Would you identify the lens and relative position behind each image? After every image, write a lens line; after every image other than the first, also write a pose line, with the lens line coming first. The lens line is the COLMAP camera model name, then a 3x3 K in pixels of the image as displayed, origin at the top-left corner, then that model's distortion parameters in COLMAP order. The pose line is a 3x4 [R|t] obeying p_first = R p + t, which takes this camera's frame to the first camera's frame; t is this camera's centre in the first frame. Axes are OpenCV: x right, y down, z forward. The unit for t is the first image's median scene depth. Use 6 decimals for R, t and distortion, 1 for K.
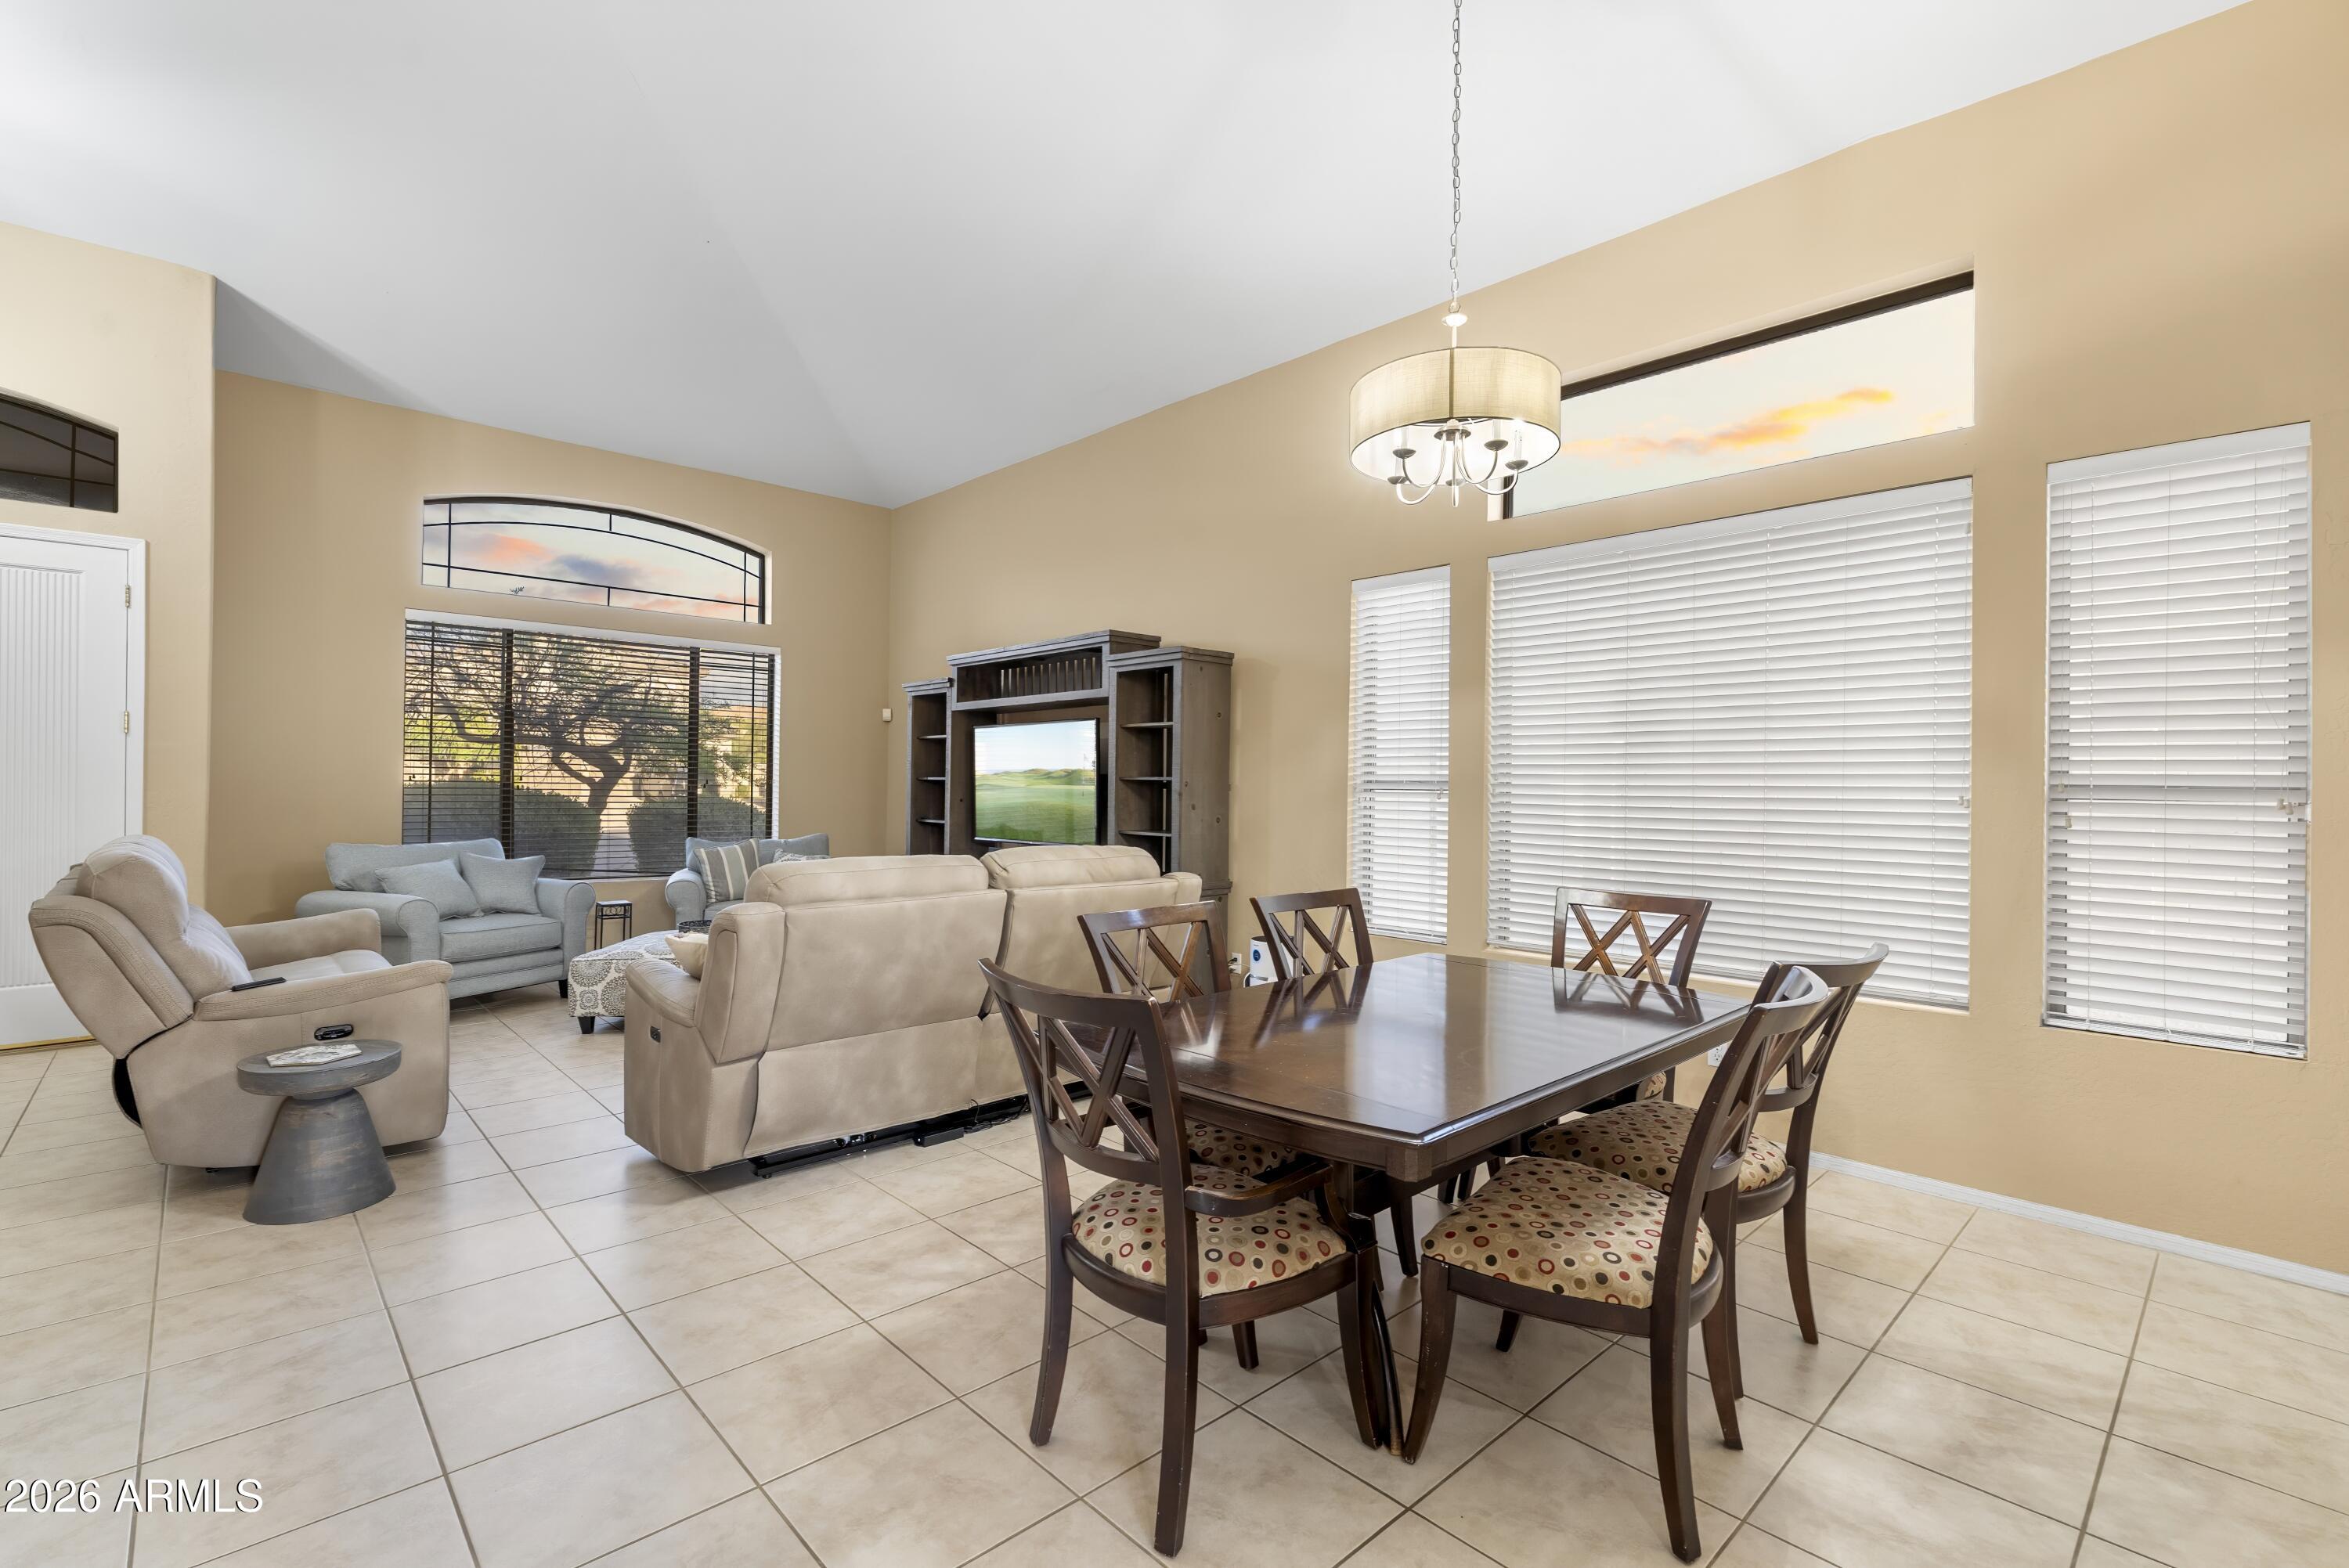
lens RADIAL K [[1059.1, 0, 1197.3], [0, 1059.1, 781.4], [0, 0, 1]] dist [-0.005038, 0.000647]
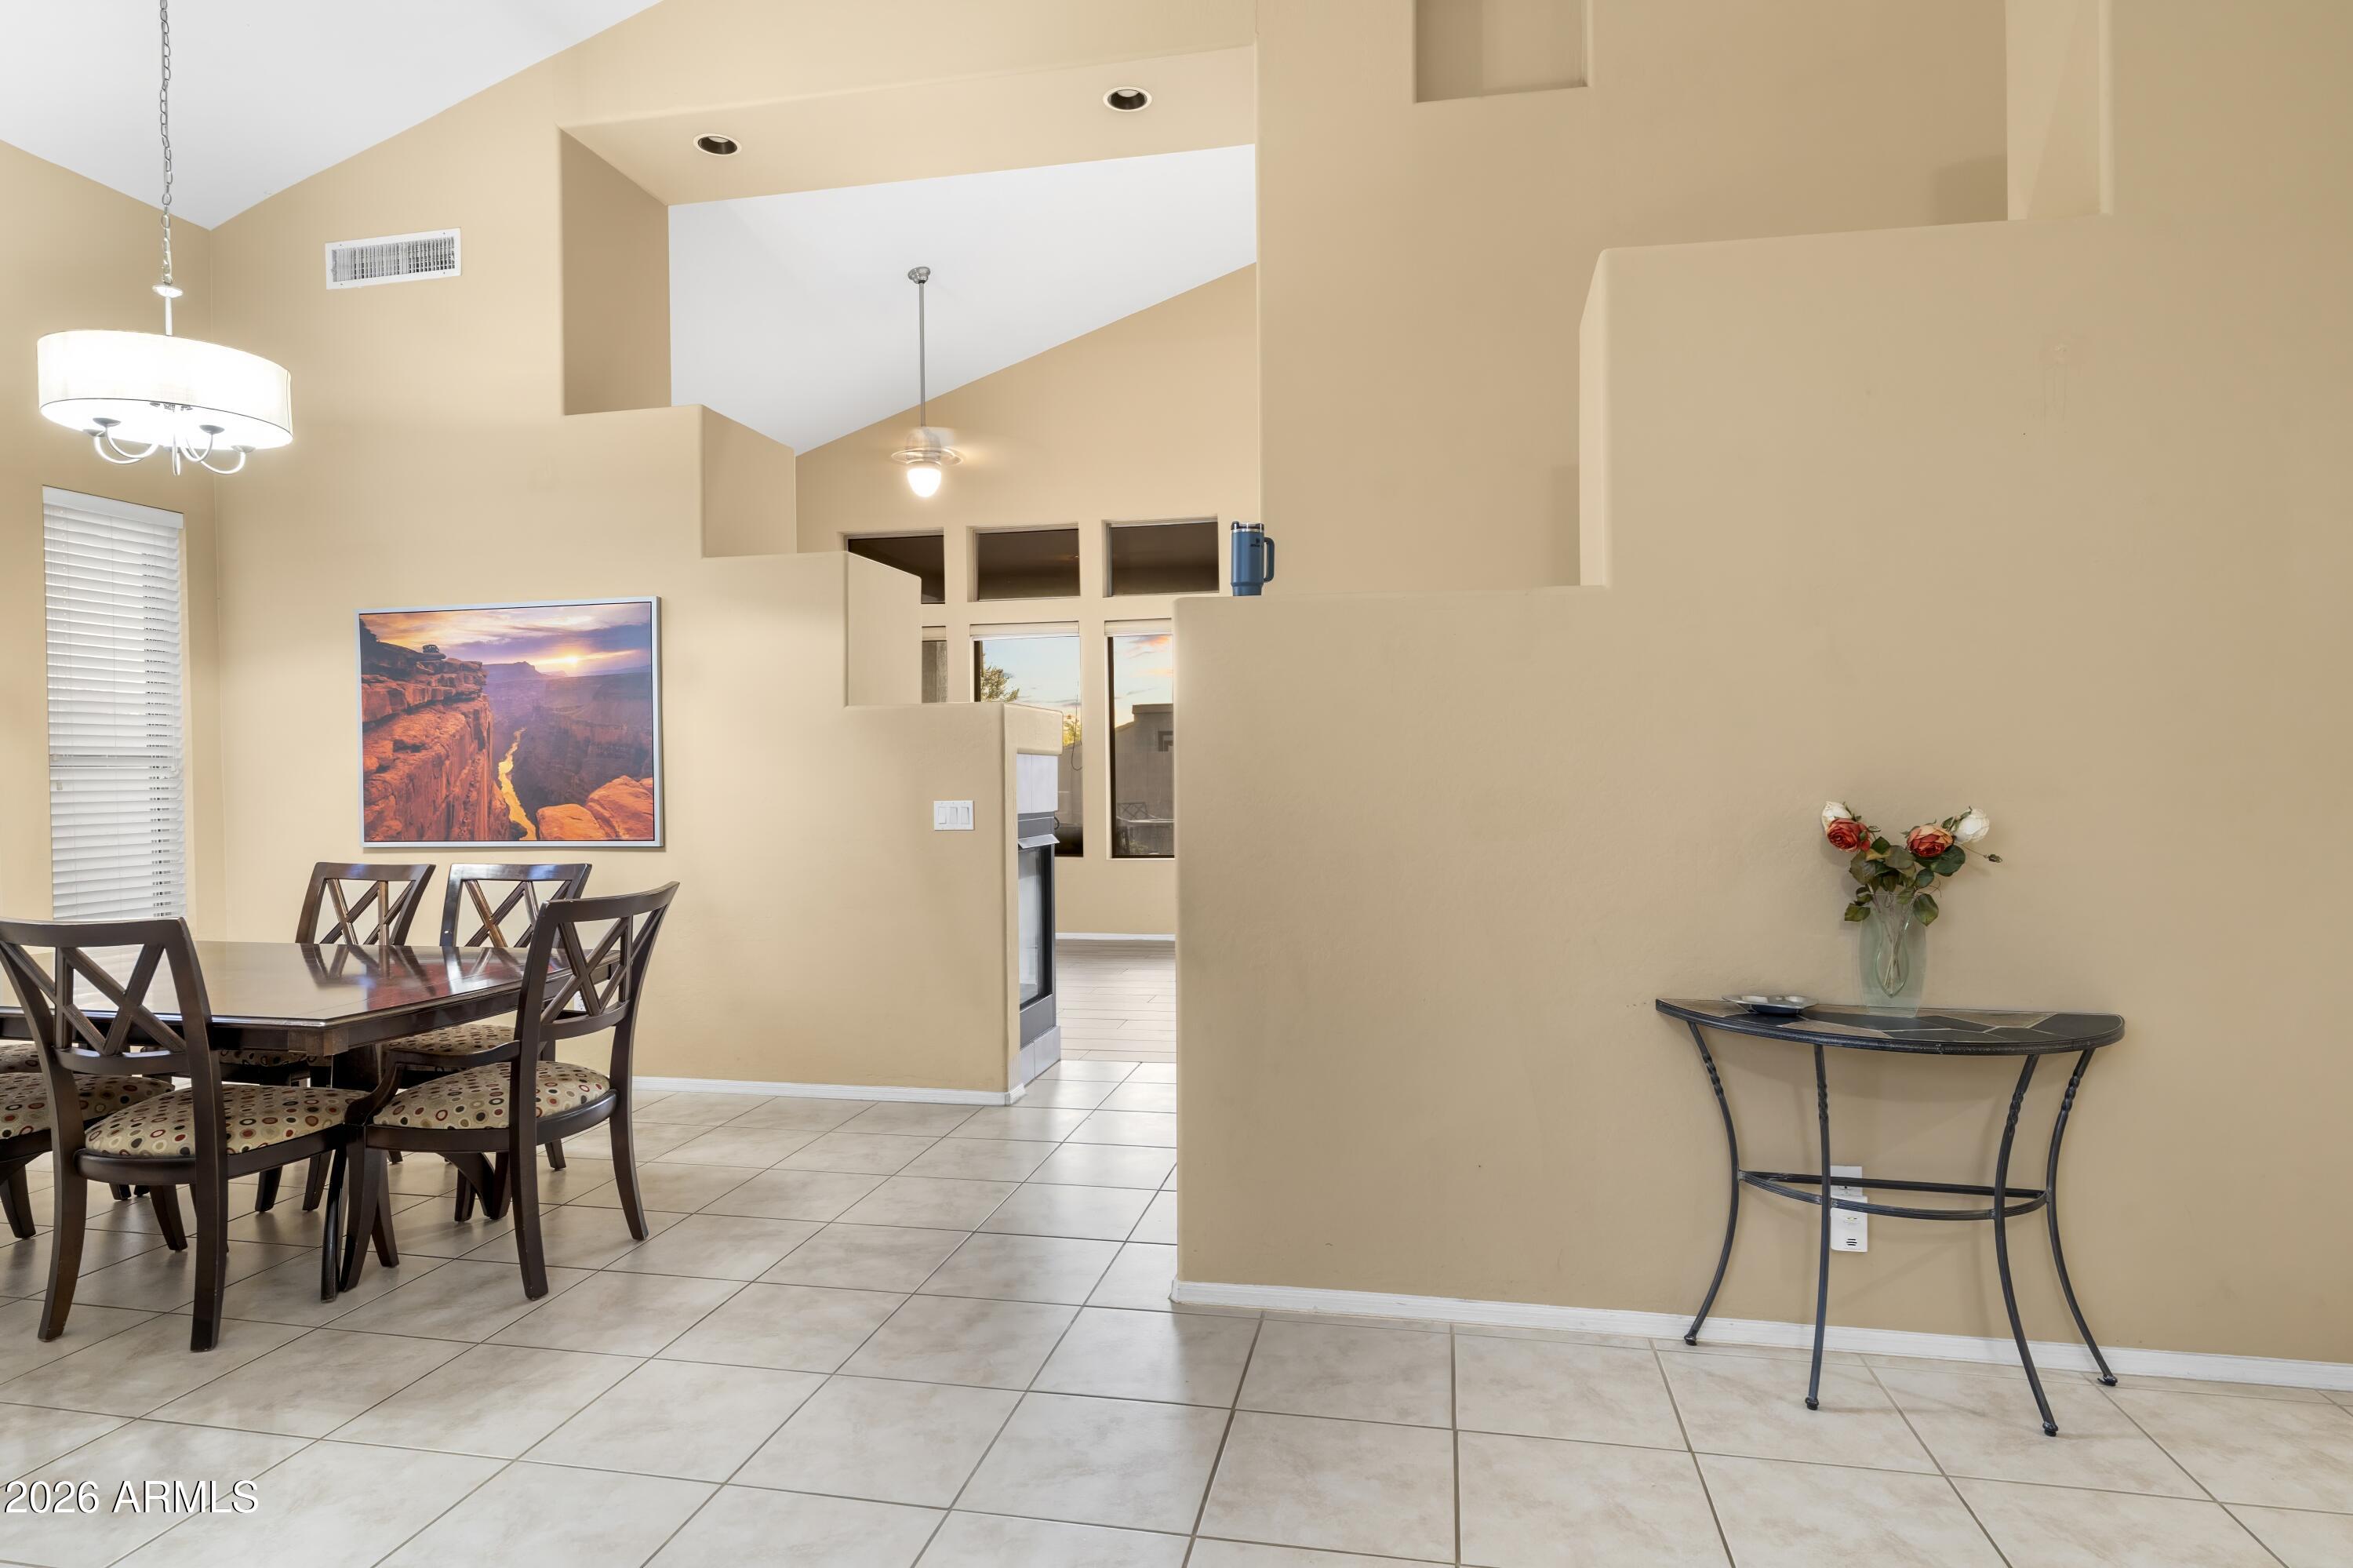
lens RADIAL K [[1300.8, 0, 1167.3], [0, 1300.8, 778.0], [0, 0, 1]] dist [-0.004842, 0.001106]
pose [[-0.569514, -0.013783, 0.821866, -0.658605], [-0.000221, 0.999862, 0.016616, 0.003270], [-0.821982, 0.009282, -0.569438, 0.465975]]
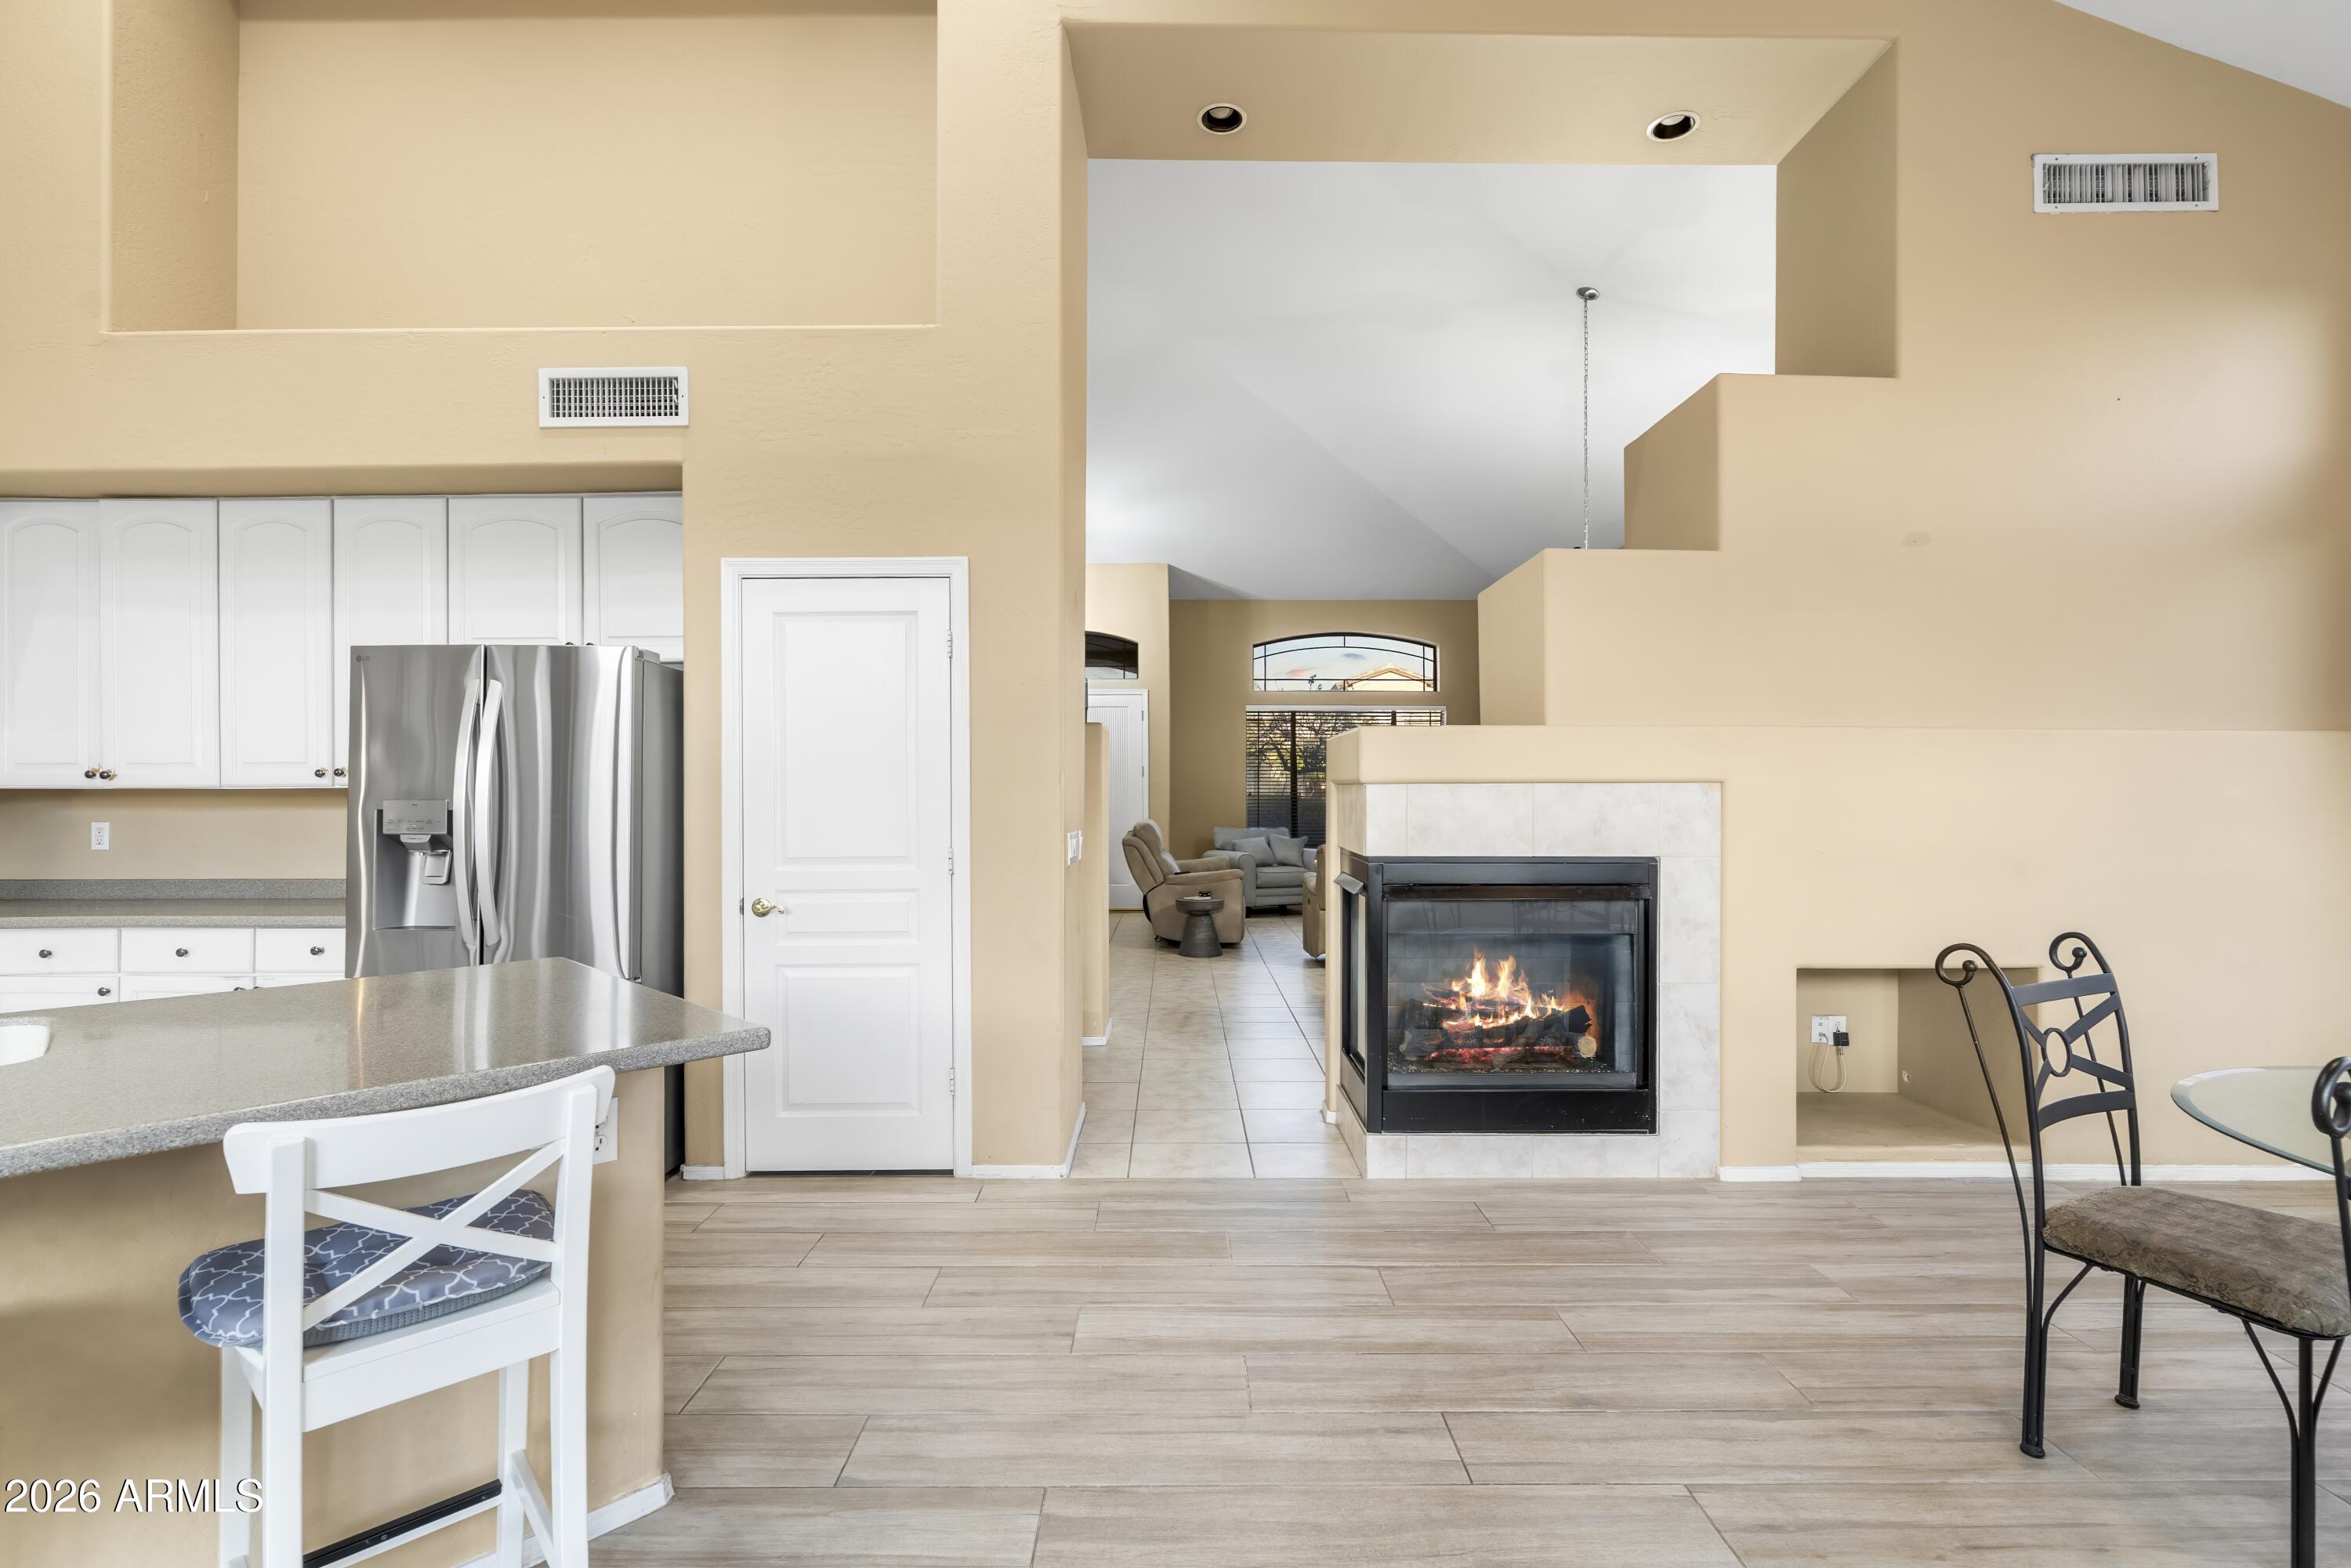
lens RADIAL K [[1060.1, 0, 1159.8], [0, 1060.1, 786.3], [0, 0, 1]] dist [-0.005038, 0.000647]
pose [[0.719734, -0.012625, -0.694135, 0.514689], [0.005359, 0.999906, -0.012630, 0.007126], [0.694229, 0.005371, 0.719734, -0.535174]]
